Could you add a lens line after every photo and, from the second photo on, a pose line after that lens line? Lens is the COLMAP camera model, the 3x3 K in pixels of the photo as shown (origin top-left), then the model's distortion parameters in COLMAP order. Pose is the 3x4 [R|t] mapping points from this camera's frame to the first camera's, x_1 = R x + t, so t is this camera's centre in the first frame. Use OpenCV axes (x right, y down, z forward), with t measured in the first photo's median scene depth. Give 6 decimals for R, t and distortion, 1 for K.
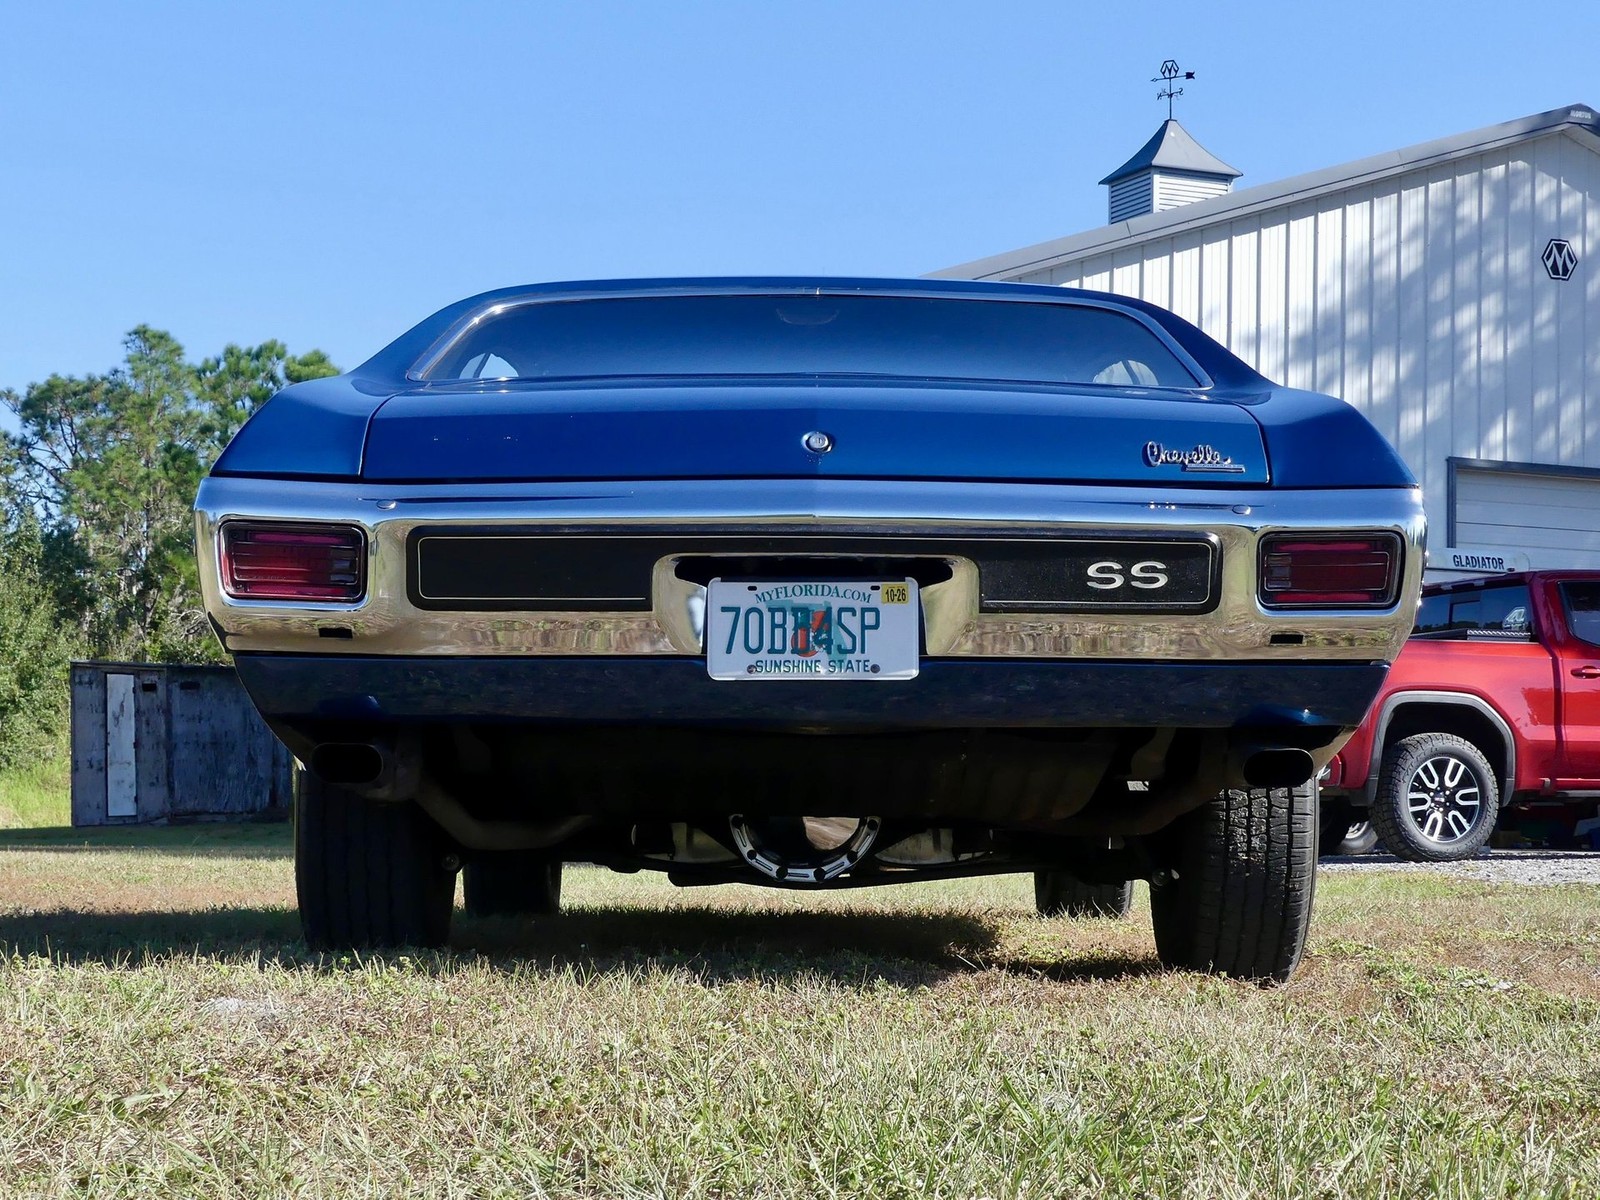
lens RADIAL K [[2819.0, 0, 792.5], [0, 2819.0, 628.6], [0, 0, 1]] dist [-0.021849, -0.049722]
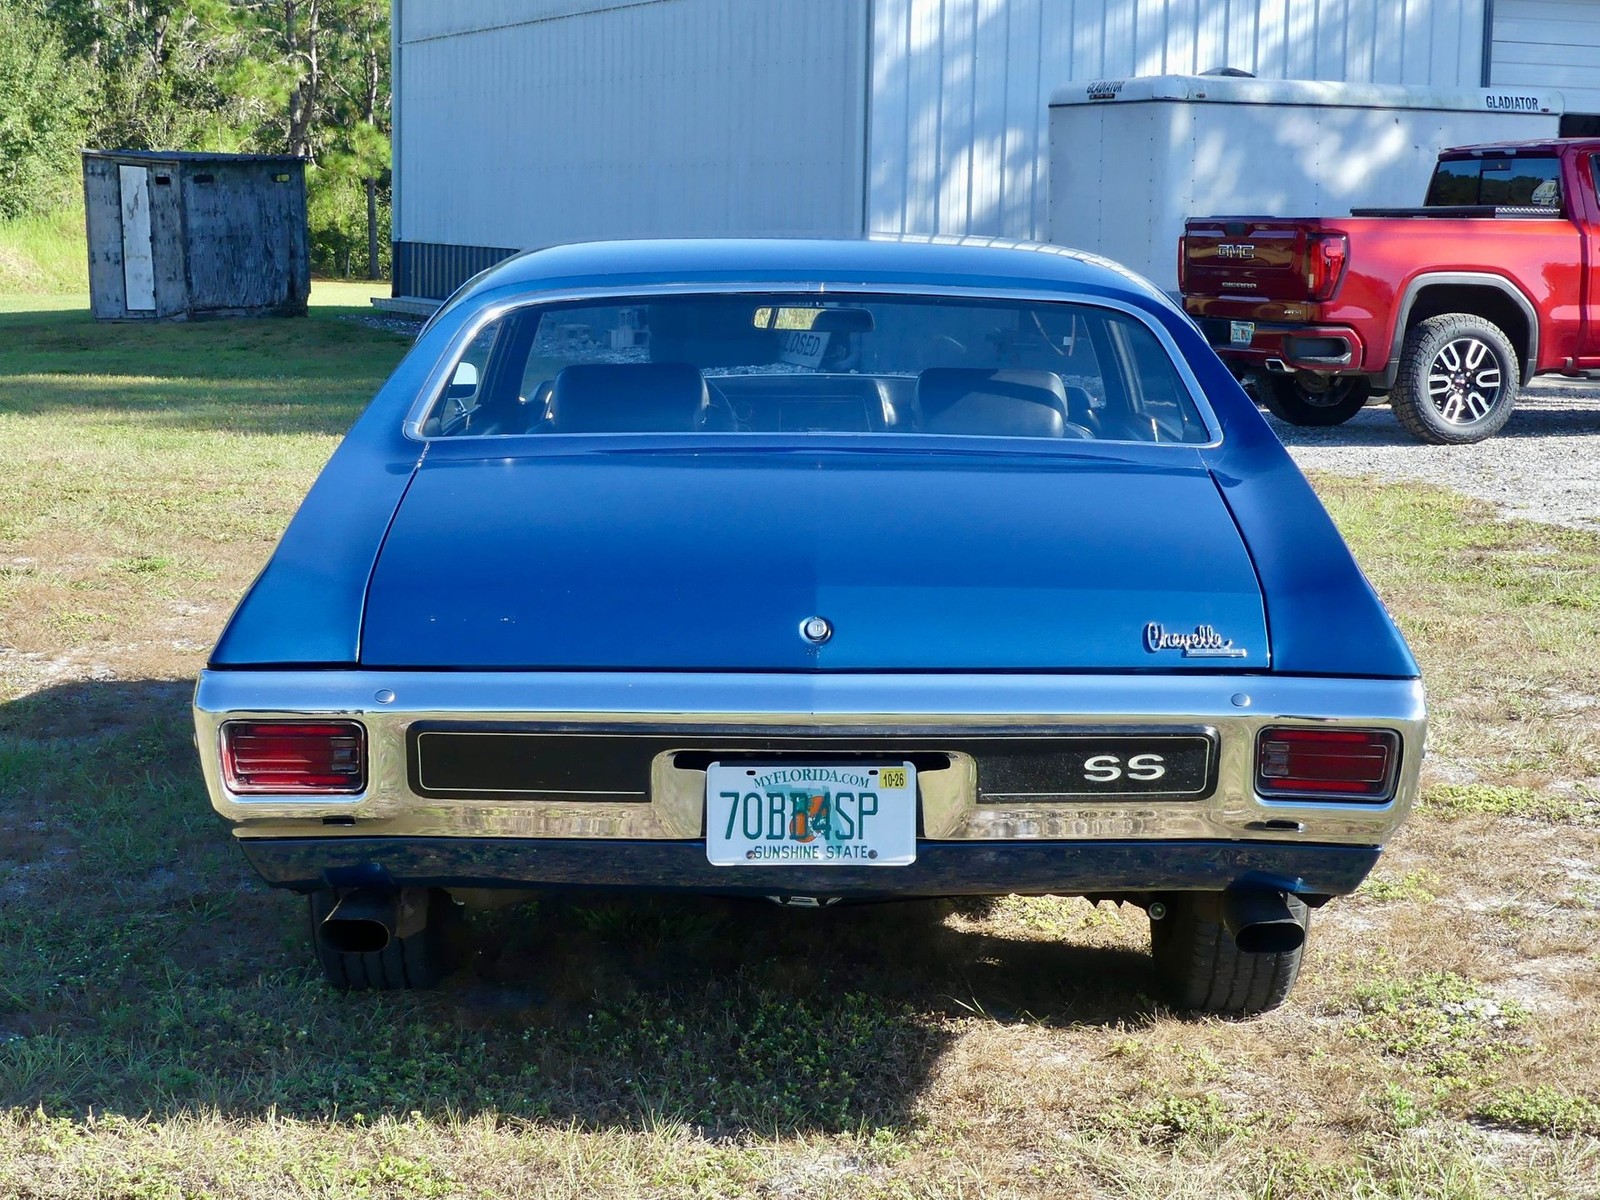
lens RADIAL K [[2819.0, 0, 792.5], [0, 2819.0, 628.6], [0, 0, 1]] dist [-0.021849, -0.049722]
pose [[0.999969, -0.000083, -0.007935, 0.008502], [0.001633, 0.980697, 0.195525, -0.261775], [0.007766, -0.195531, 0.980667, 0.024564]]
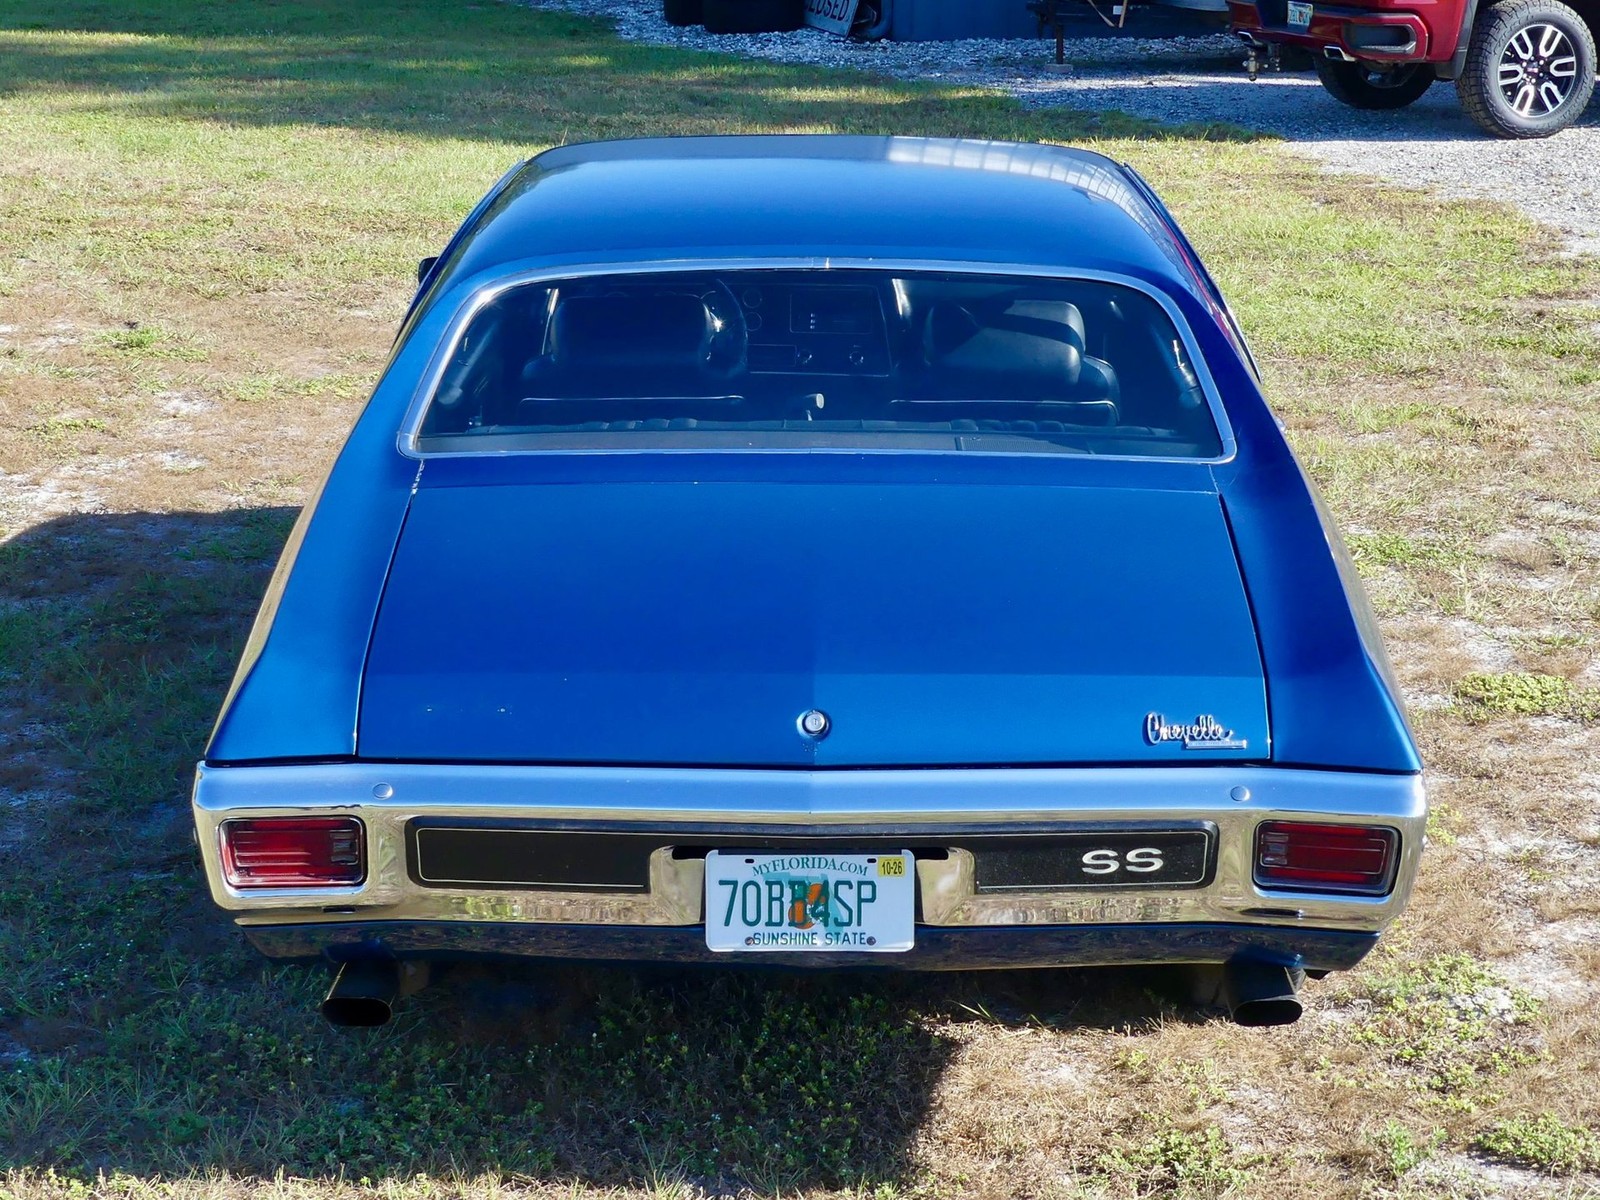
lens RADIAL K [[3004.4, 0, 784.0], [0, 3004.4, 595.9], [0, 0, 1]] dist [-0.007849, -0.132929]
pose [[0.999777, -0.001052, -0.021098, 0.020774], [0.007503, 0.951322, 0.308108, -0.435559], [0.019747, -0.308198, 0.951117, 0.009271]]
